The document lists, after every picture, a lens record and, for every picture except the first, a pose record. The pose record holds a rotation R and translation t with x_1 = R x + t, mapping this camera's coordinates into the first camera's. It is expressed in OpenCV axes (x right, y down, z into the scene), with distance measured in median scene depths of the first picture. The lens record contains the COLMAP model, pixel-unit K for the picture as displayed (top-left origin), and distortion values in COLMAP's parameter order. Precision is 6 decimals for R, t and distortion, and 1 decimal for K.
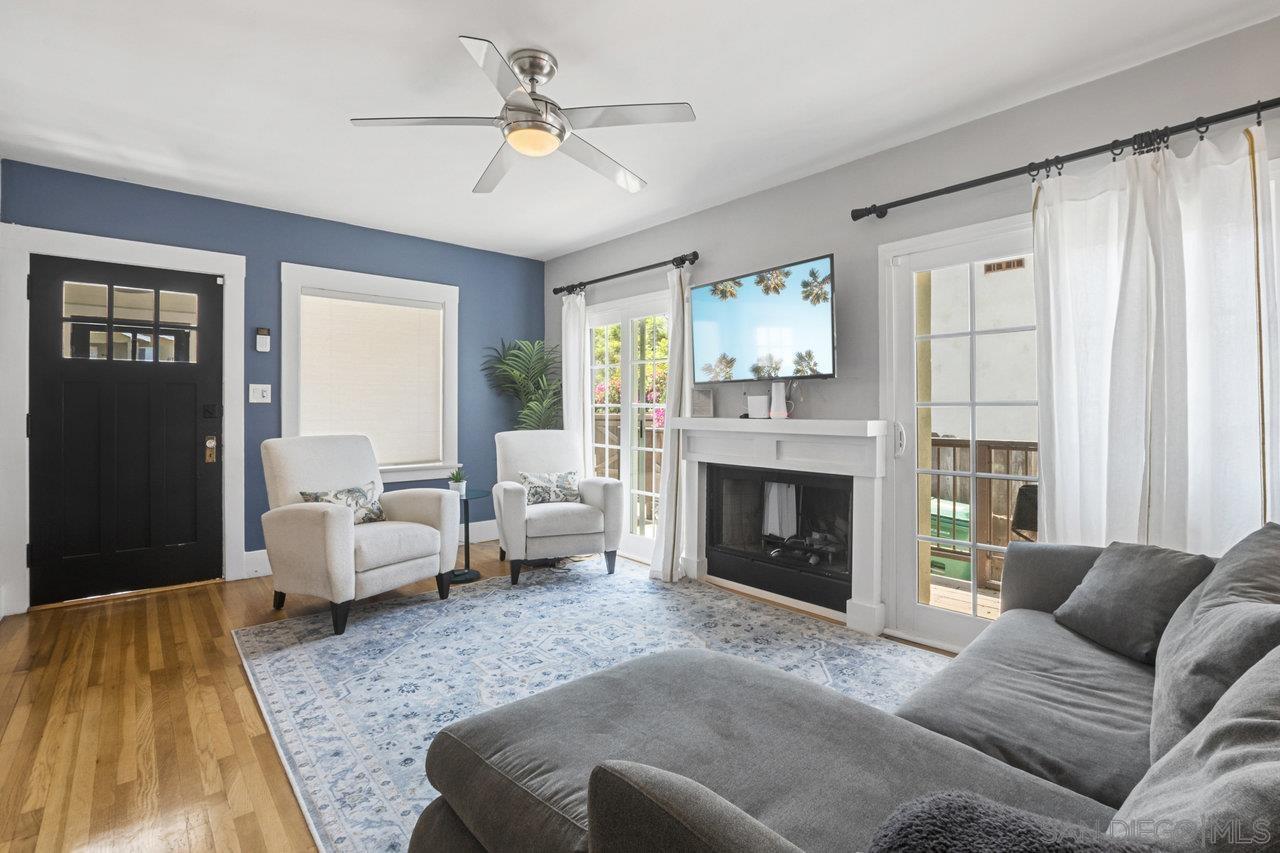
lens RADIAL K [[586.3, 0, 657.7], [0, 586.3, 403.7], [0, 0, 1]] dist [-0.029080, 0.000357]
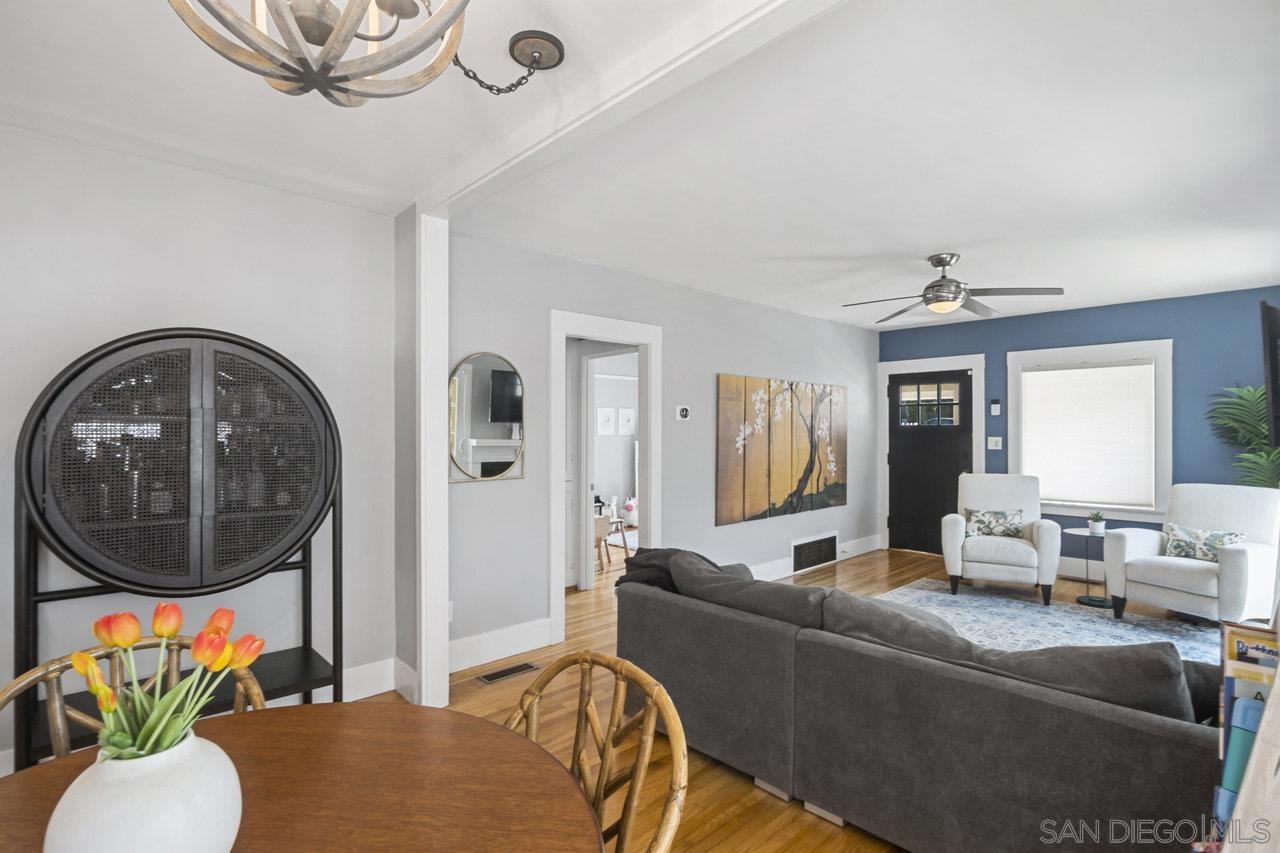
lens RADIAL K [[609.0, 0, 648.2], [0, 609.0, 429.9], [0, 0, 1]] dist [-0.017303, 0.000149]
pose [[0.022075, -0.000819, -0.999756, 0.997502], [0.008223, 0.999966, -0.000638, -0.067879], [0.999723, -0.008207, 0.022081, 0.079088]]
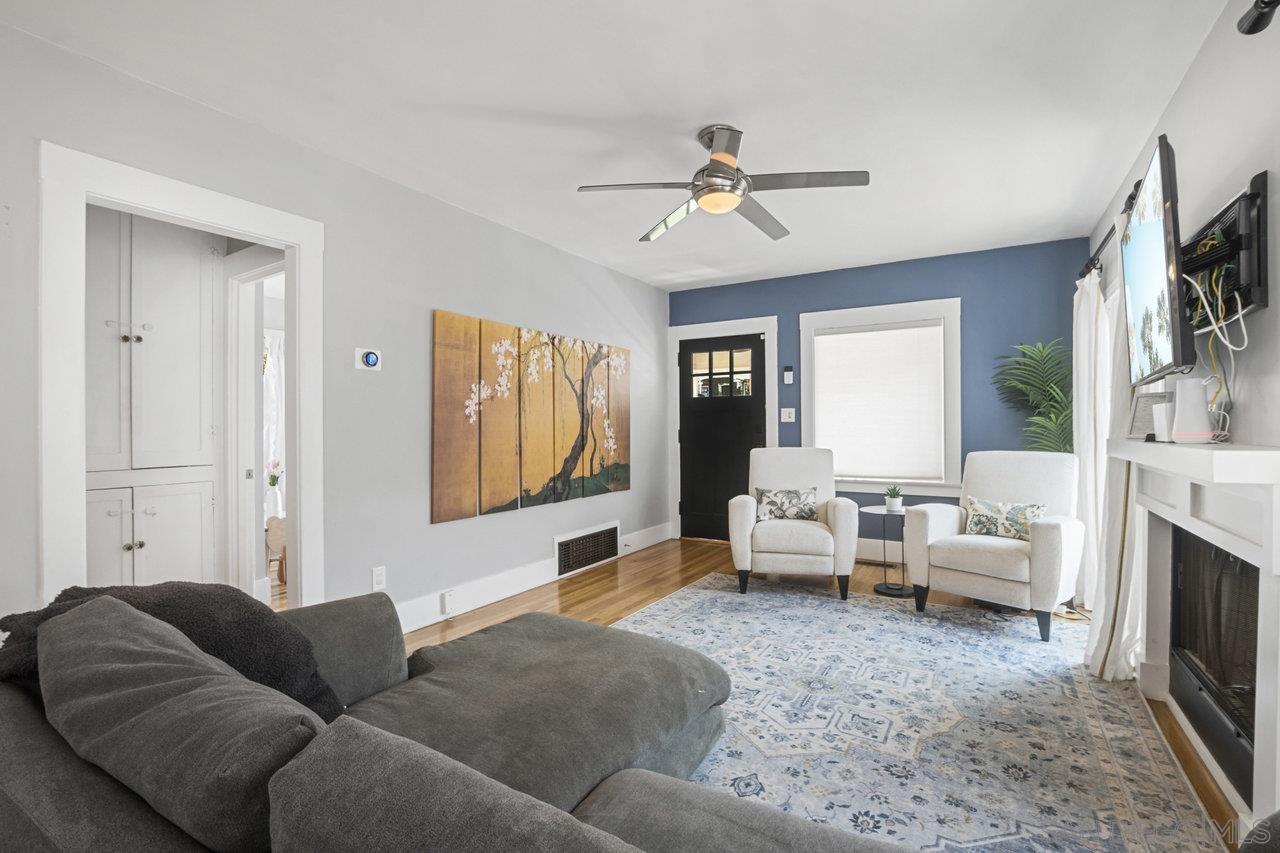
lens RADIAL K [[572.1, 0, 640.0], [0, 572.1, 426.5], [0, 0, 1]] dist [-0.026948, 0.000379]
pose [[0.278537, -0.001403, -0.960424, 0.571465], [0.014215, 0.999895, 0.002662, 0.000403], [0.960320, -0.014394, 0.278528, 0.345600]]
